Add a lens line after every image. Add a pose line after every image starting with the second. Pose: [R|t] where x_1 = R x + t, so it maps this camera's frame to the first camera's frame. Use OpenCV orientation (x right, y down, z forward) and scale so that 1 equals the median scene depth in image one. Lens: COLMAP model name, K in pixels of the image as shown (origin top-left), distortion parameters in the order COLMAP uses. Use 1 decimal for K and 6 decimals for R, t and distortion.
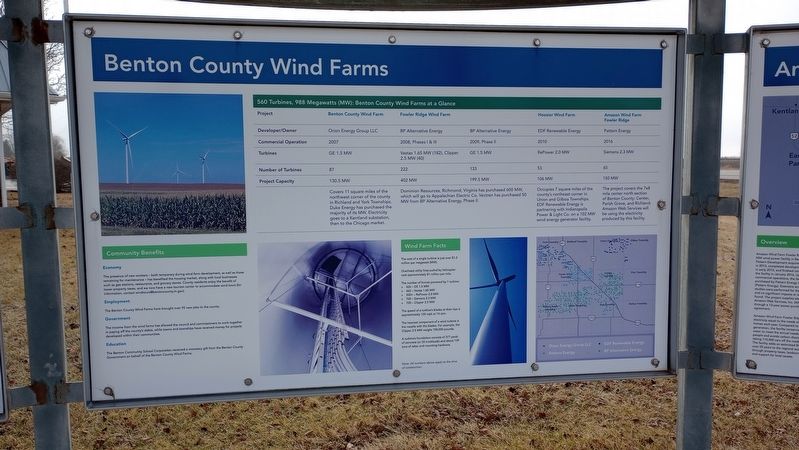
lens RADIAL K [[650.2, 0, 399.6], [0, 650.2, 160.8], [0, 0, 1]] dist [0.057467, 0.334751]
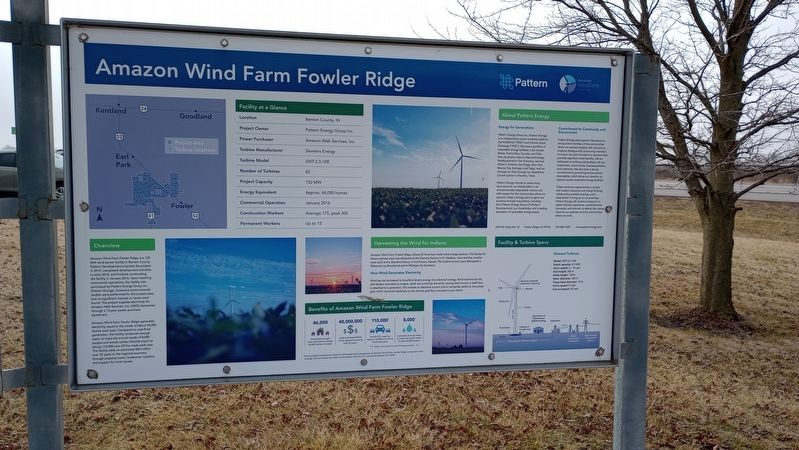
lens RADIAL K [[602.4, 0, 398.9], [0, 602.4, 162.5], [0, 0, 1]] dist [0.000704, 0.364397]
pose [[0.999637, 0.022131, 0.015392, 0.134575], [-0.022073, 0.999749, -0.003947, -0.000647], [-0.015476, 0.003605, 0.999874, 0.017412]]
